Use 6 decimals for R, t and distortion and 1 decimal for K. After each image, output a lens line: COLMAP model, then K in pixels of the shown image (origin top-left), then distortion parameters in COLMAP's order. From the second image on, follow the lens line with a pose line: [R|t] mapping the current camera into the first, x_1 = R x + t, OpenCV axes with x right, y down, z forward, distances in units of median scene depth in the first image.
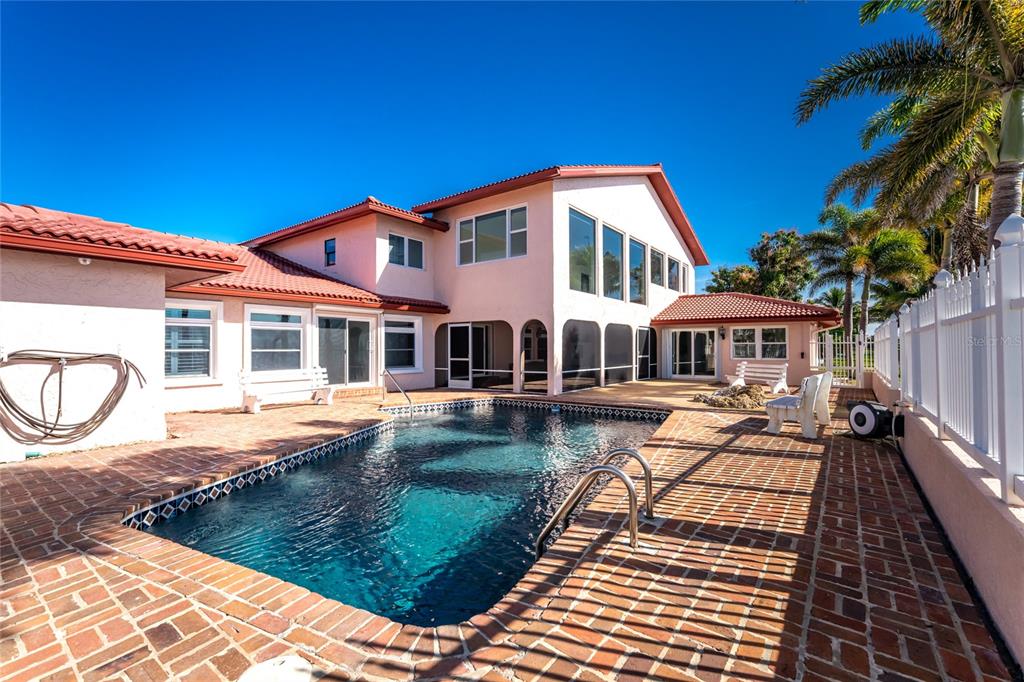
lens RADIAL K [[438.5, 0, 502.5], [0, 438.5, 341.6], [0, 0, 1]] dist [0.001274, 0.000087]
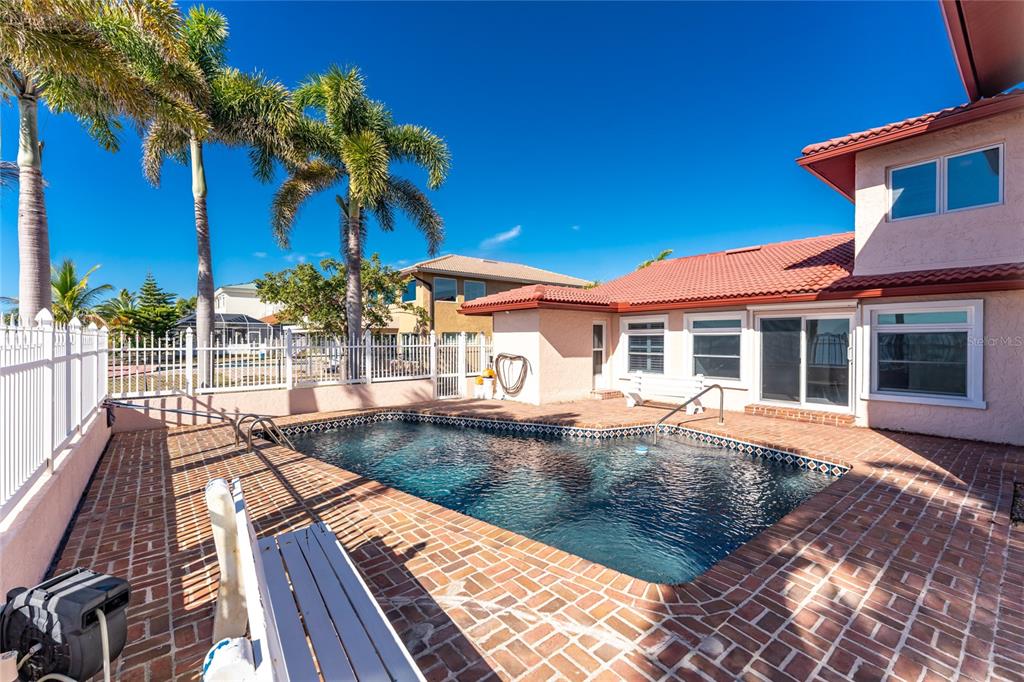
lens RADIAL K [[438.5, 0, 502.5], [0, 438.5, 341.6], [0, 0, 1]] dist [0.001274, 0.000087]
pose [[-0.232702, 0.007186, -0.972521, 0.550769], [0.016669, 0.999855, 0.003399, -0.023243], [0.972405, -0.015420, -0.232788, 0.715091]]
